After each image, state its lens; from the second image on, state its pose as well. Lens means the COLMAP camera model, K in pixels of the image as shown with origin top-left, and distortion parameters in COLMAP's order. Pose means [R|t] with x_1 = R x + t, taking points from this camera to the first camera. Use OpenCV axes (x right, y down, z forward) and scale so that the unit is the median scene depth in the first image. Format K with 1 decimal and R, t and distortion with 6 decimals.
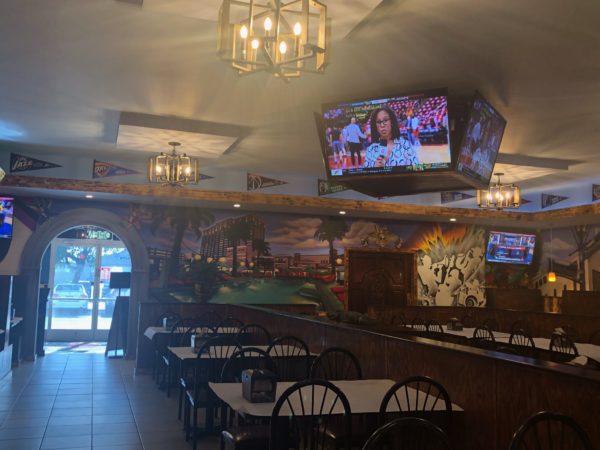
lens RADIAL K [[608.0, 0, 300.0], [0, 608.0, 225.0], [0, 0, 1]] dist [-0.000613, 0.000275]
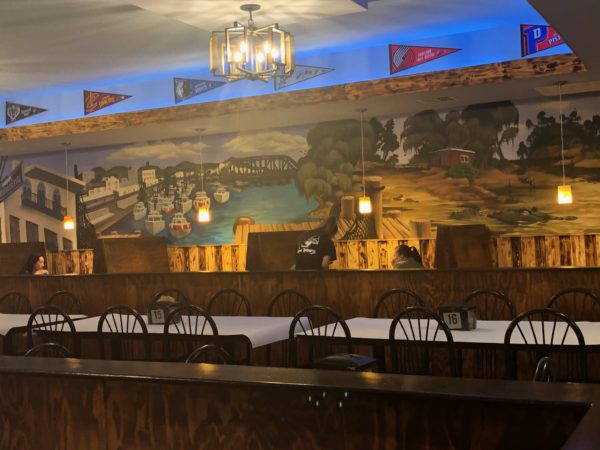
lens RADIAL K [[825.2, 0, 300.0], [0, 825.2, 225.0], [0, 0, 1]] dist [0.014549, 0.025345]
pose [[0.693932, -0.044575, 0.718659, -0.105557], [-0.014278, 0.997034, 0.075629, 0.032153], [-0.719899, -0.062742, 0.691237, 0.352863]]
